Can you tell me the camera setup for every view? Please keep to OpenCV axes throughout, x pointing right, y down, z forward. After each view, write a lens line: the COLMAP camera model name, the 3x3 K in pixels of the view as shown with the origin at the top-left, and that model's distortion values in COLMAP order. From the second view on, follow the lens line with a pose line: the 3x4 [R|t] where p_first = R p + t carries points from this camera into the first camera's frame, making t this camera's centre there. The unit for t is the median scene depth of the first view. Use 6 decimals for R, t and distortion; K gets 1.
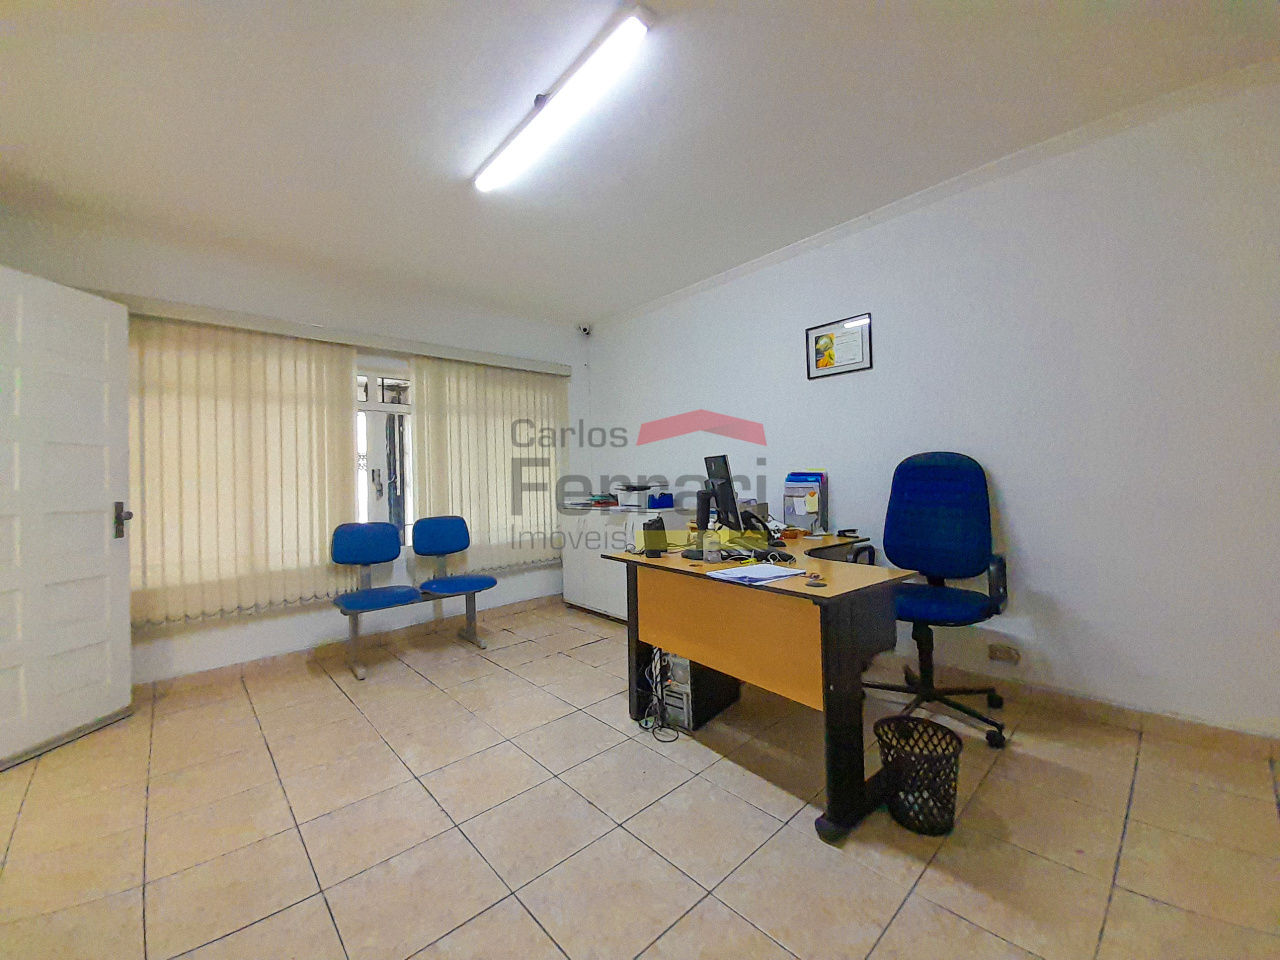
lens RADIAL K [[500.8, 0, 657.3], [0, 500.8, 469.6], [0, 0, 1]] dist [-0.001359, -0.000190]
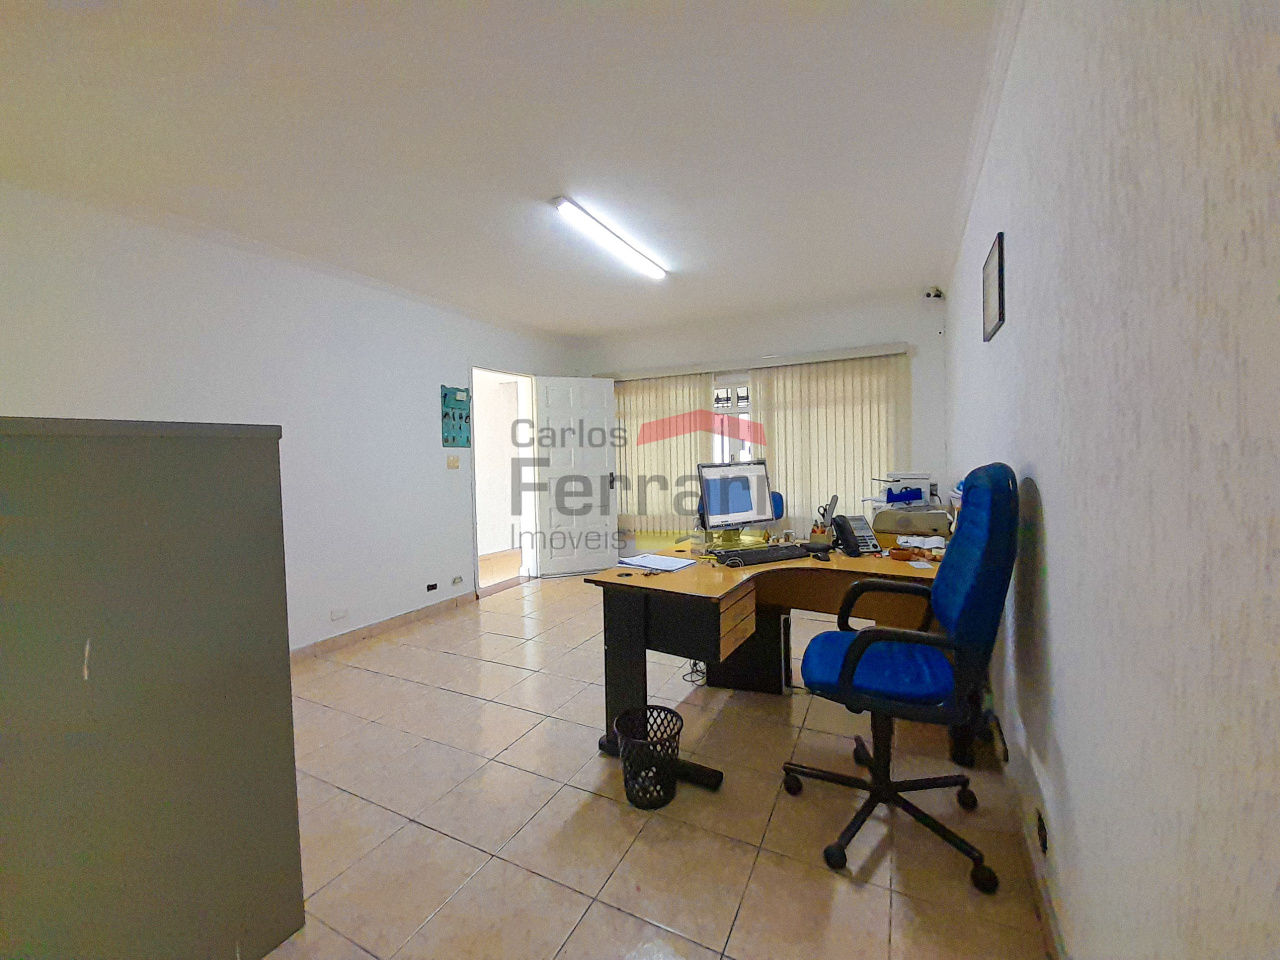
lens RADIAL K [[500.8, 0, 657.3], [0, 500.8, 469.6], [0, 0, 1]] dist [-0.001359, -0.000190]
pose [[0.347903, 0.044162, -0.936490, 0.971723], [0.021233, 0.998263, 0.054963, -0.055436], [0.937290, -0.039006, 0.346361, 0.412049]]
